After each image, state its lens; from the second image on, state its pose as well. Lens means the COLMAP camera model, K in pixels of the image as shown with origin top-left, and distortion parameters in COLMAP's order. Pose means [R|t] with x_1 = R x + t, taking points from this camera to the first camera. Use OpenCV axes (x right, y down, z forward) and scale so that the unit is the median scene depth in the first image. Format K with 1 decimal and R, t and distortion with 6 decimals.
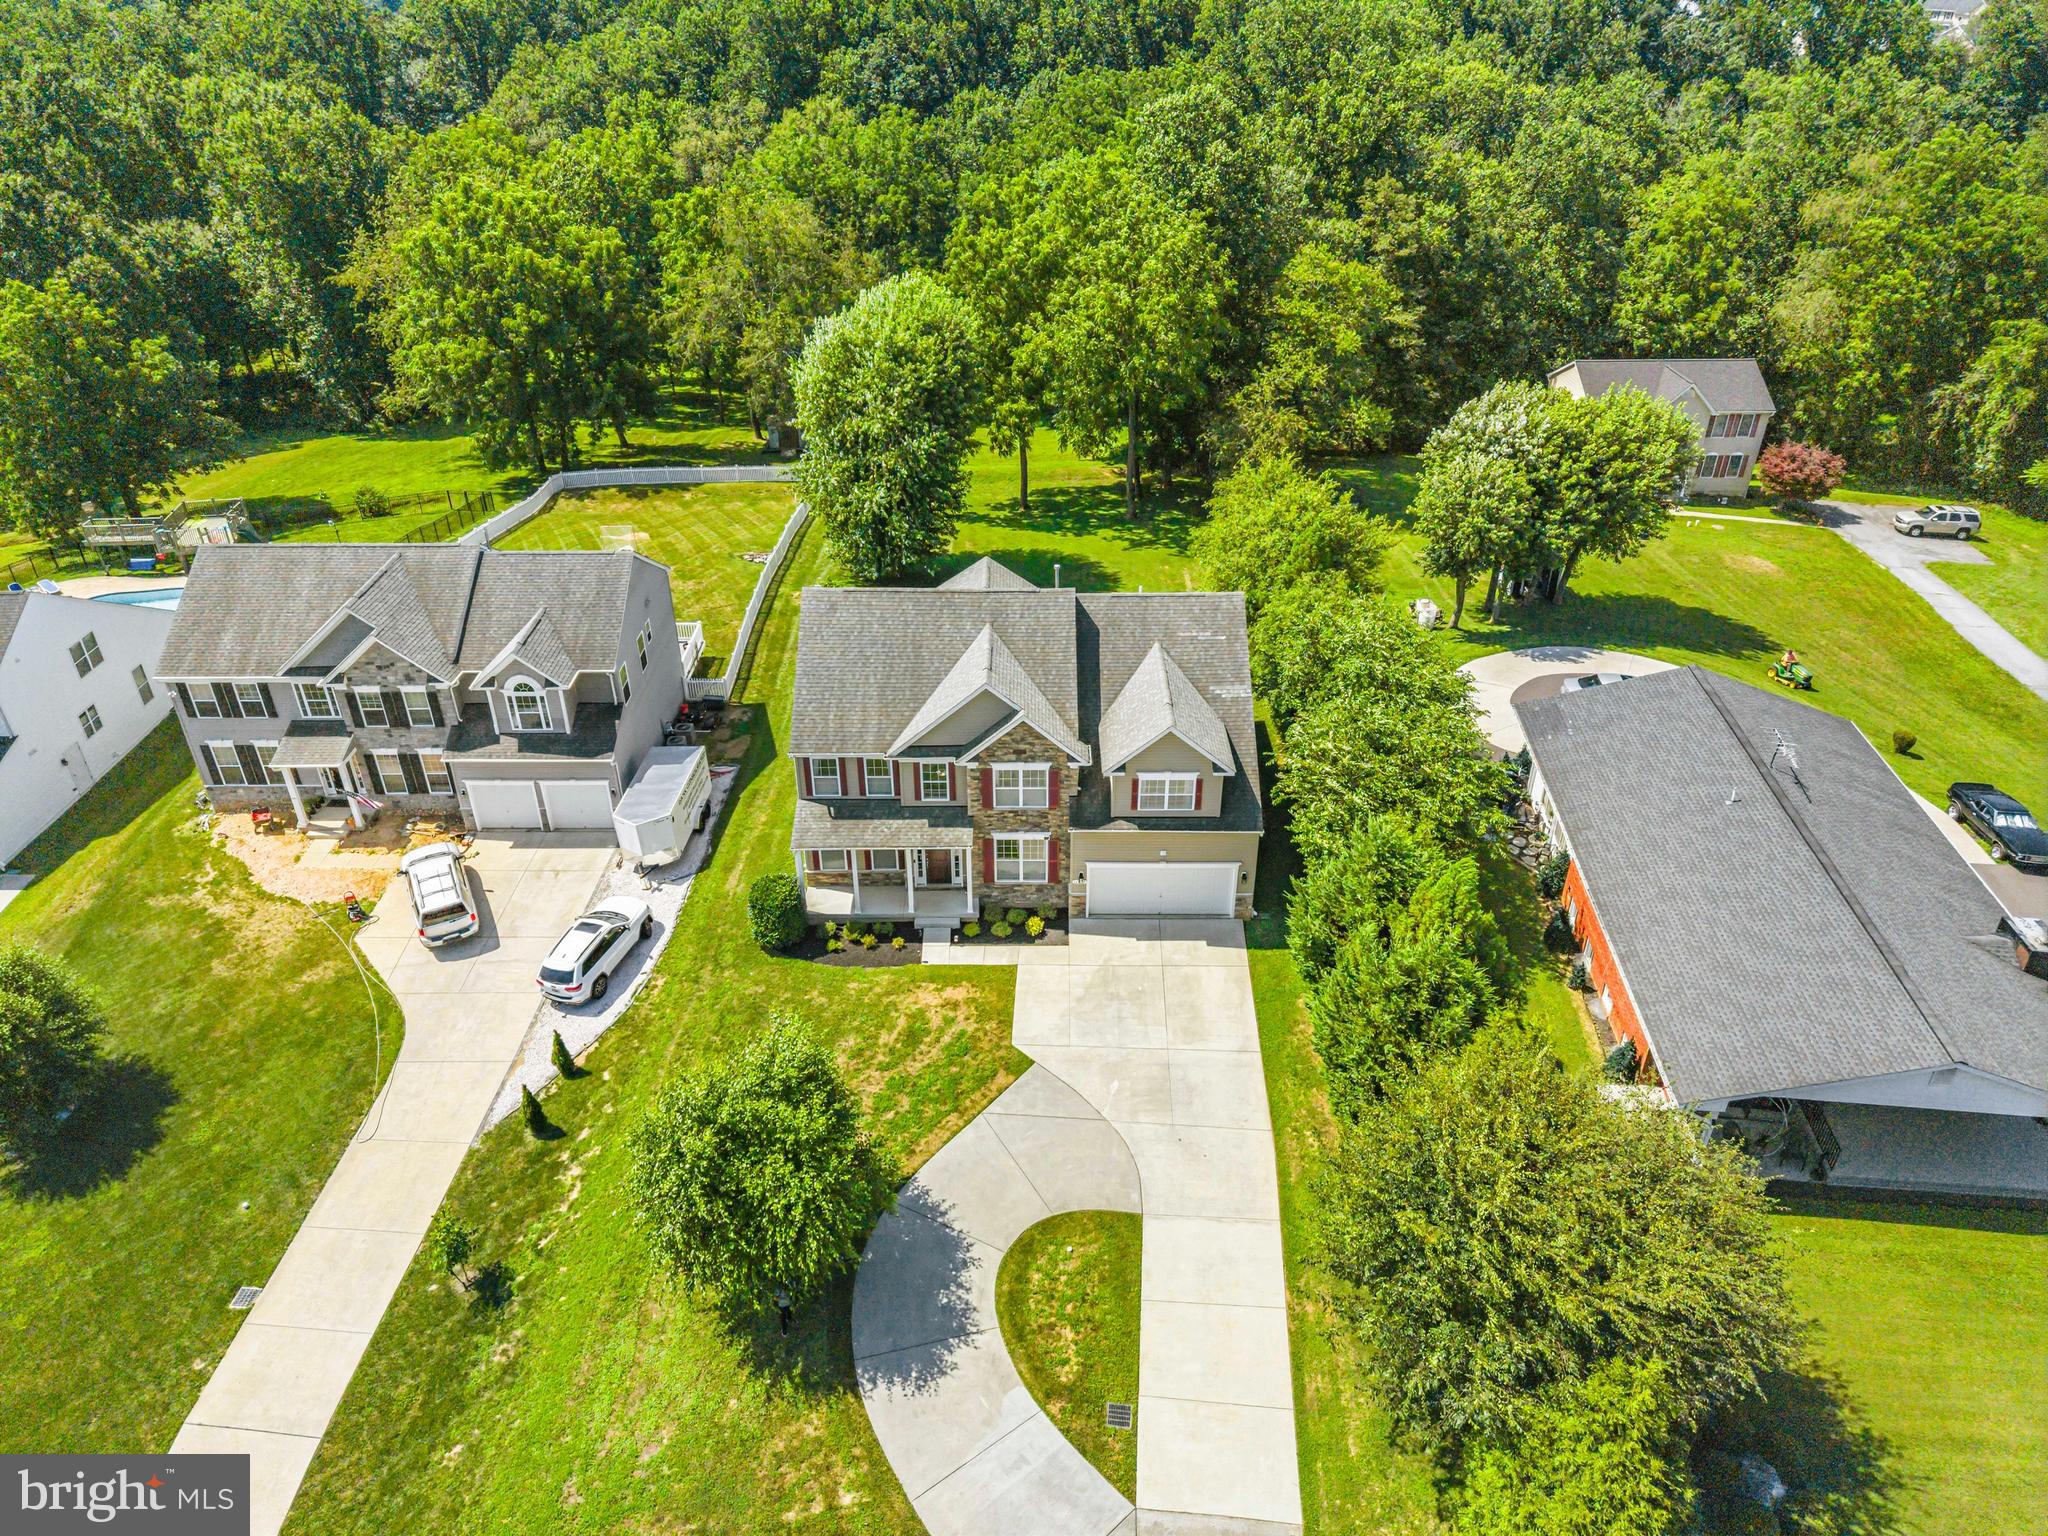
lens RADIAL K [[1395.3, 0, 1024.0], [0, 1395.3, 768.0], [0, 0, 1]] dist [-0.042255, 0.029881]
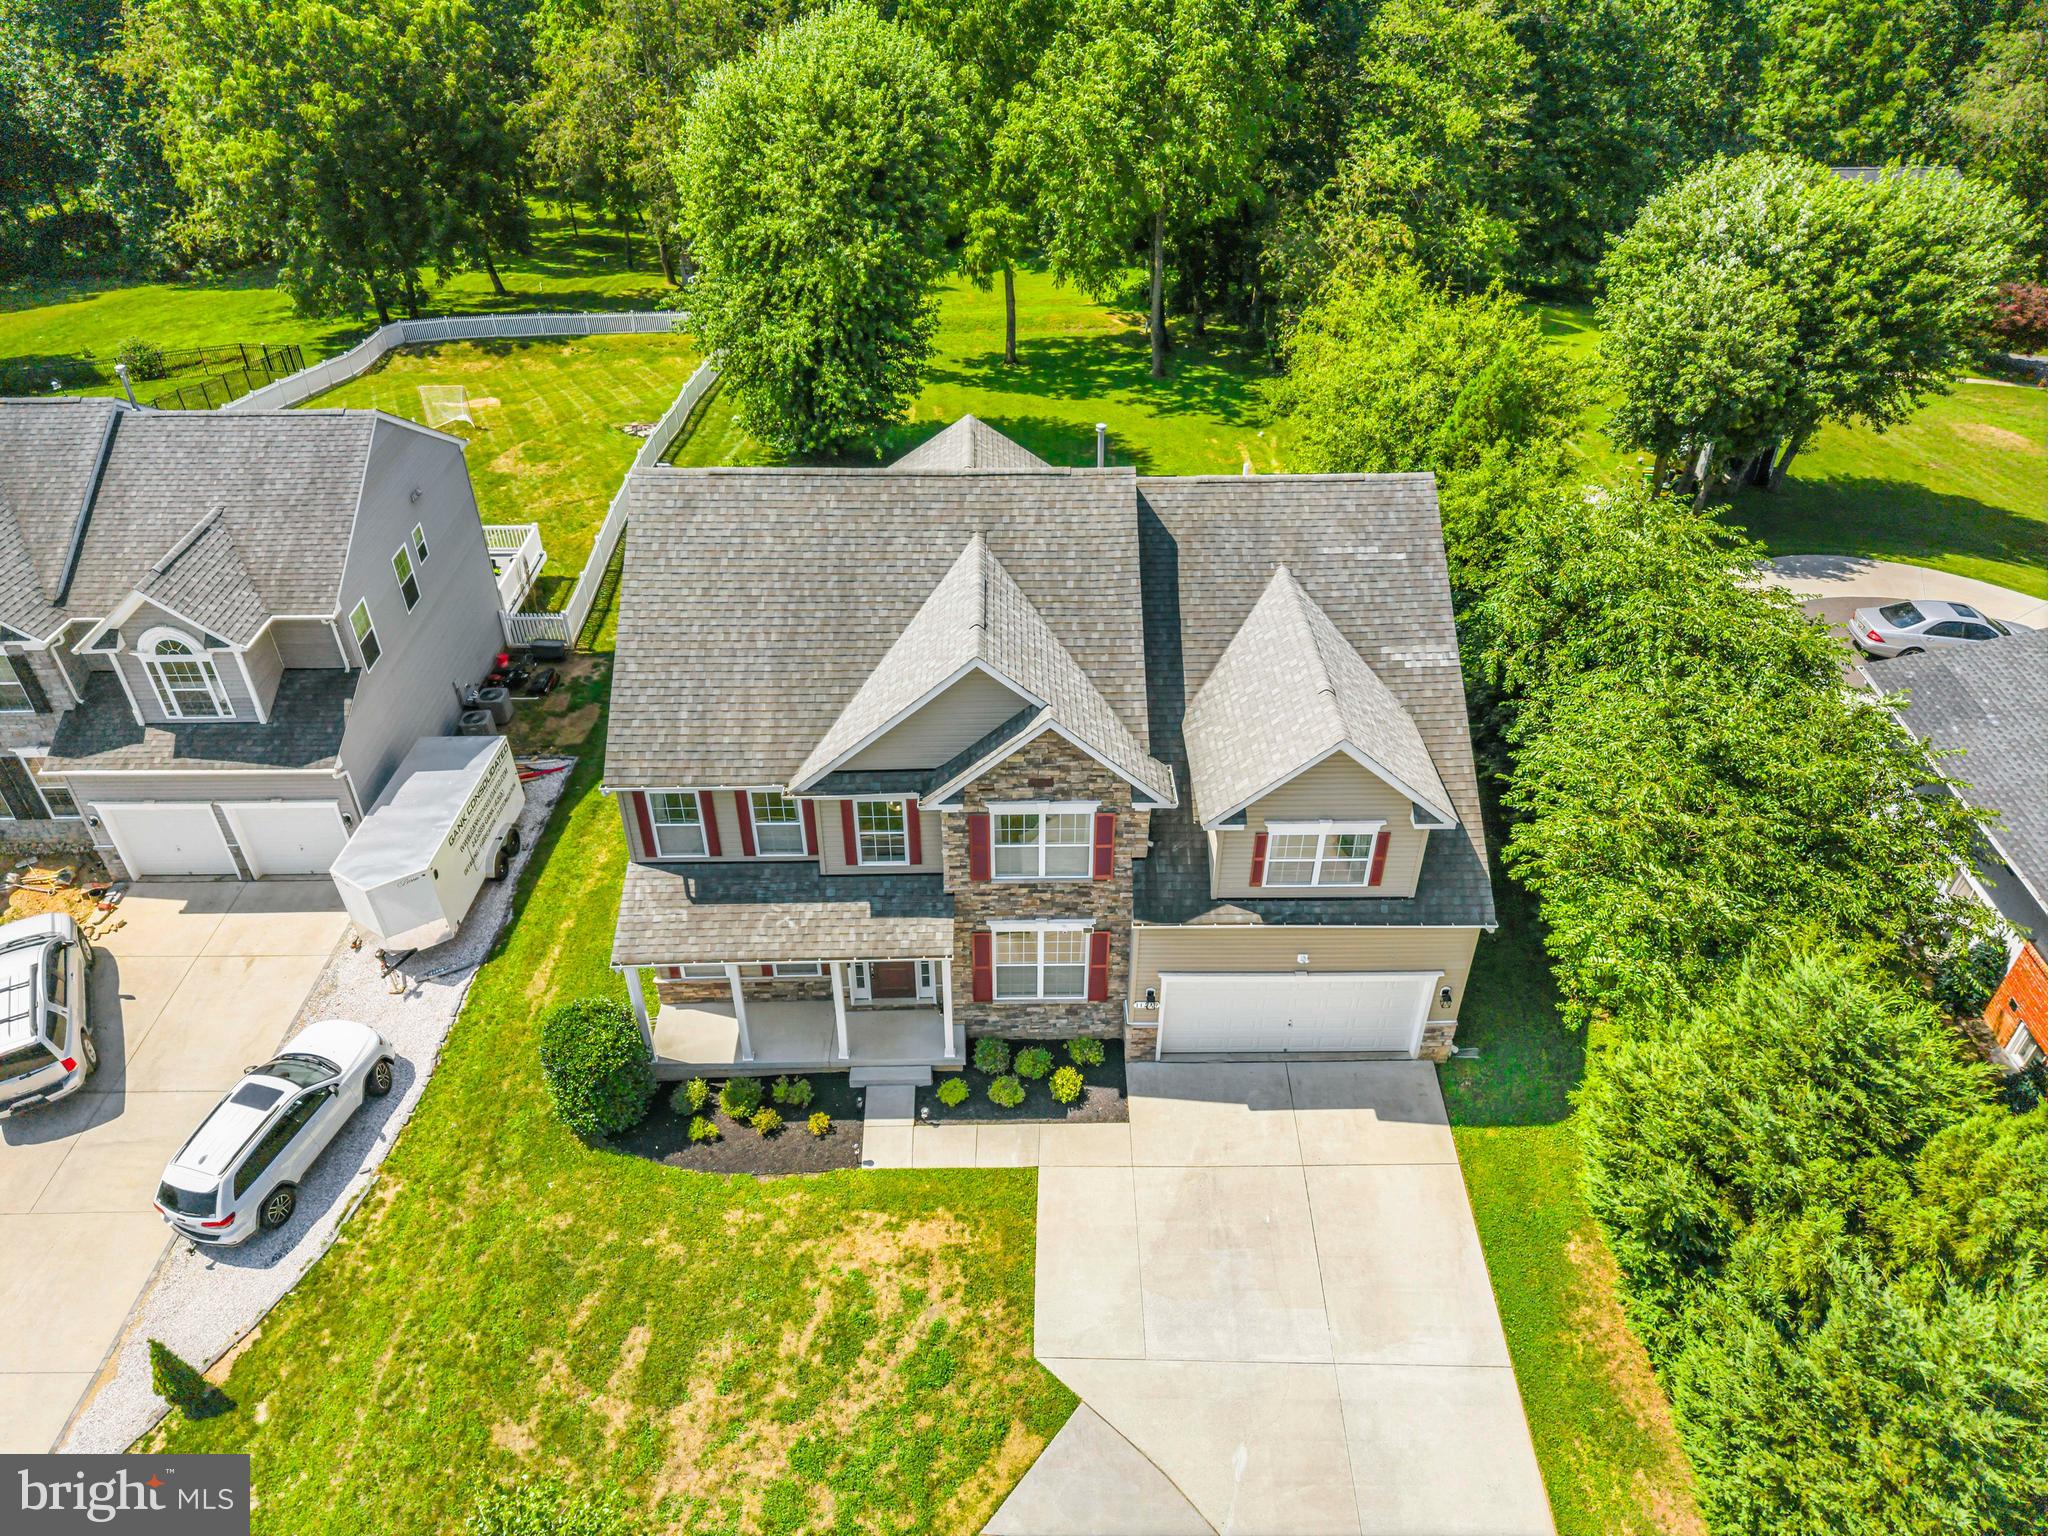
lens RADIAL K [[1395.3, 0, 1024.0], [0, 1395.3, 768.0], [0, 0, 1]] dist [-0.042255, 0.029881]
pose [[0.999740, -0.008871, 0.021027, -0.017239], [0.007165, 0.996781, 0.079855, -0.049563], [-0.021667, -0.079683, 0.996585, 0.401241]]
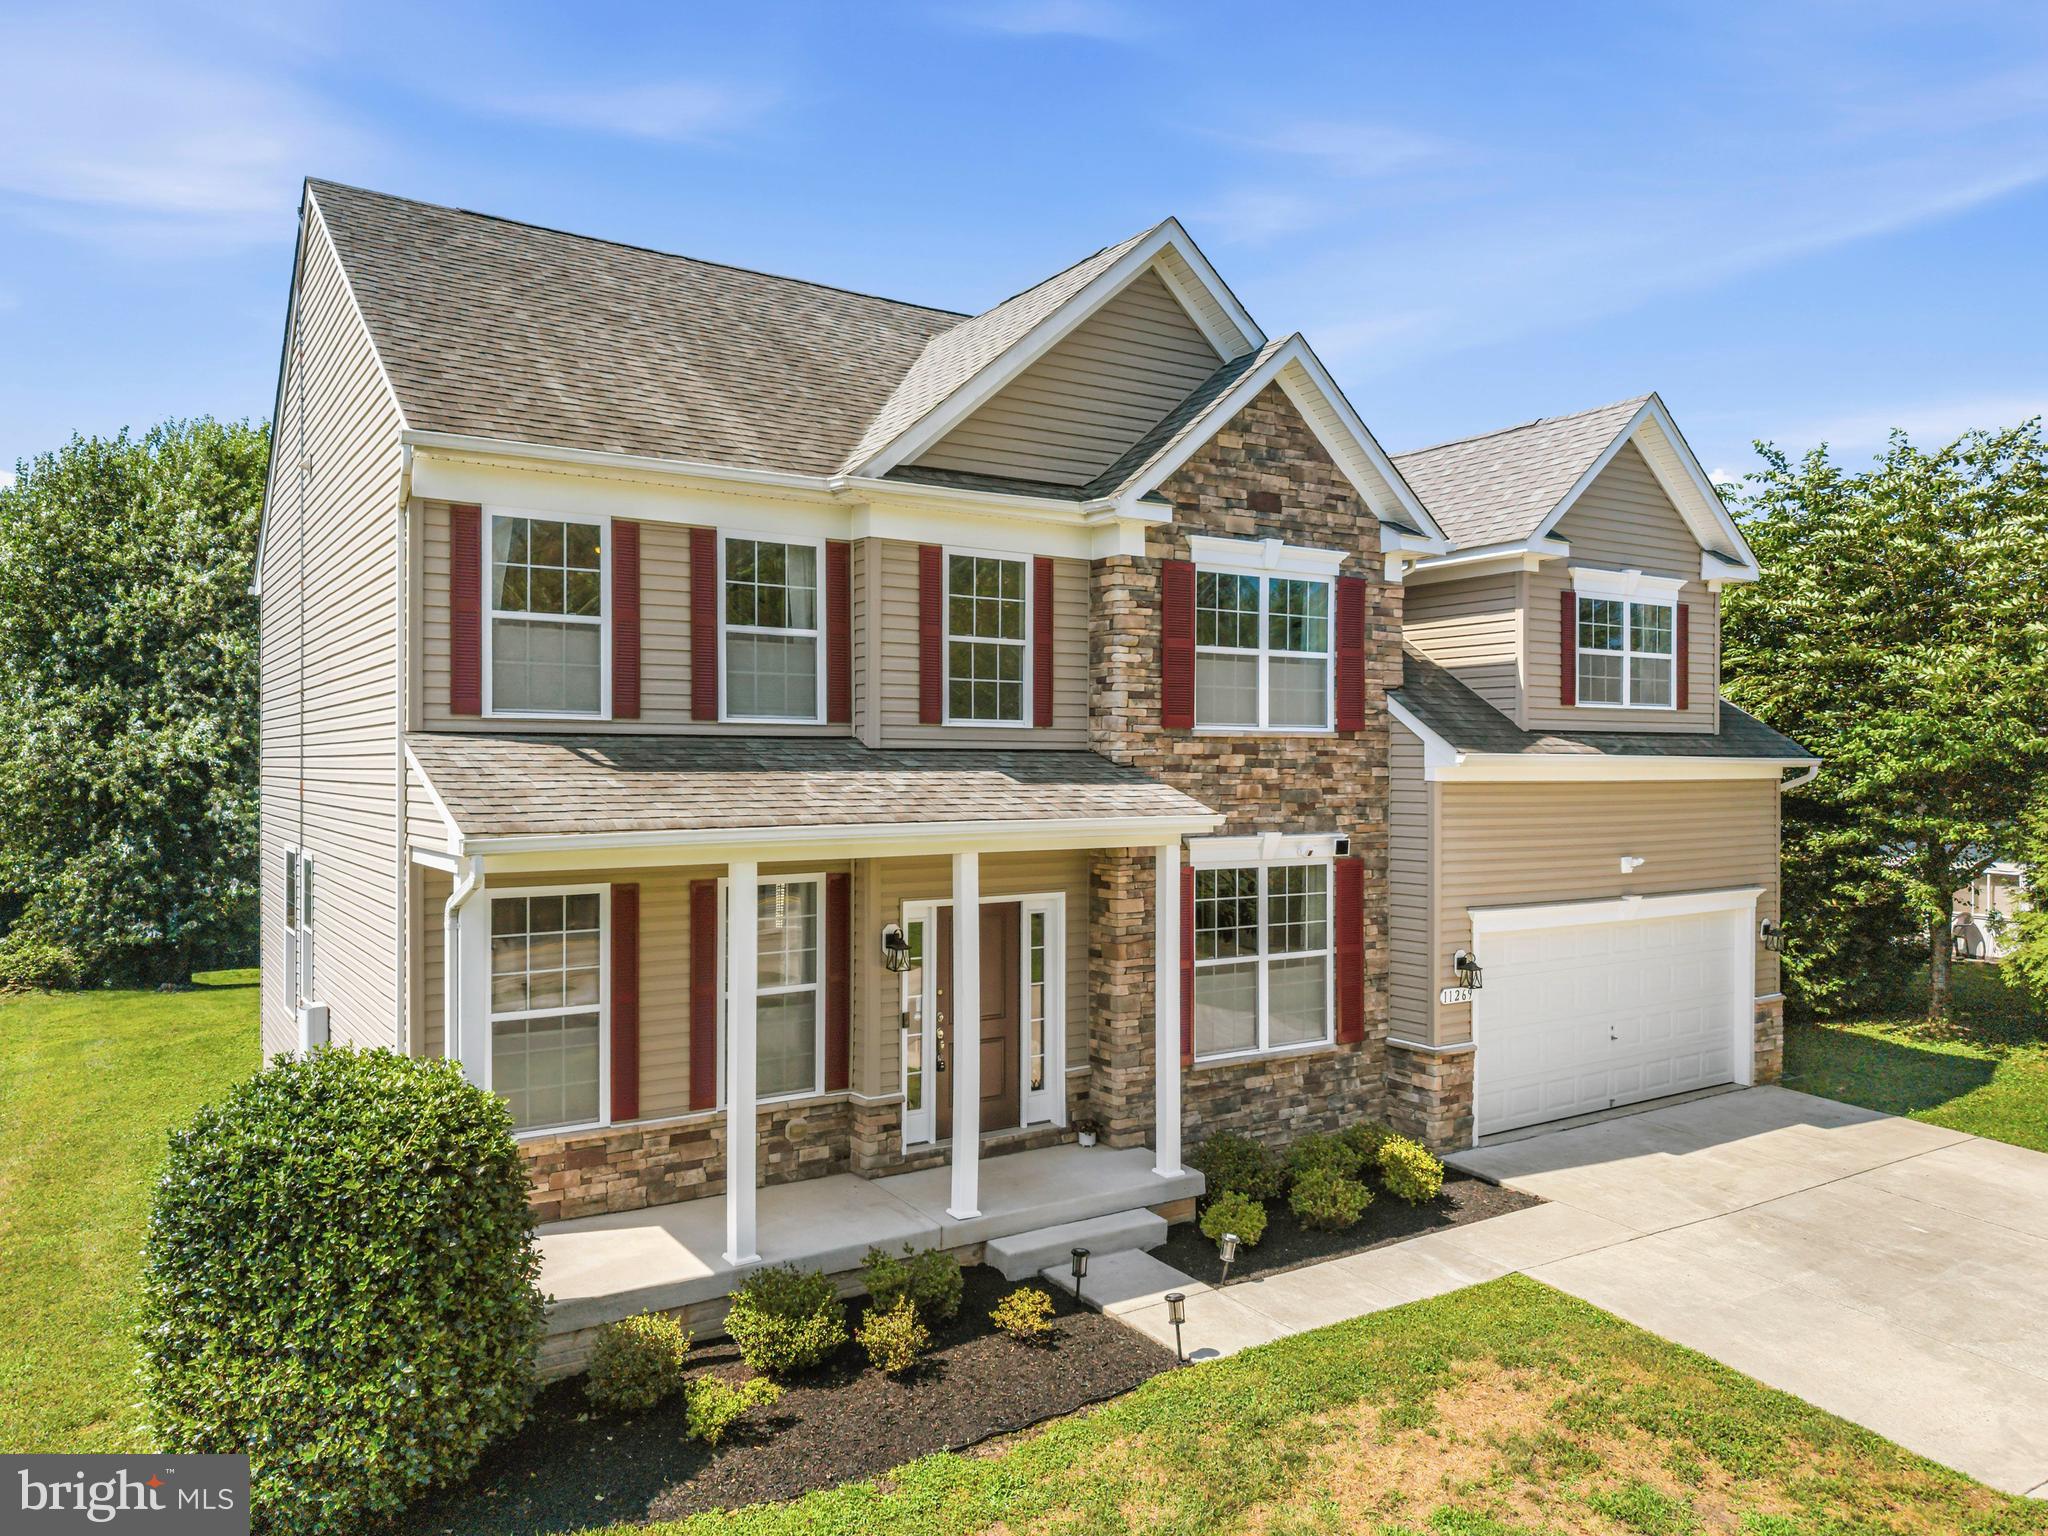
lens RADIAL K [[1452.7, 0, 1057.5], [0, 1452.7, 767.8], [0, 0, 1]] dist [0.000849, -0.001582]
pose [[0.823633, 0.003287, 0.567113, -0.178539], [0.299326, 0.846836, -0.439627, 0.132234], [-0.481697, 0.531844, 0.696499, 0.702836]]
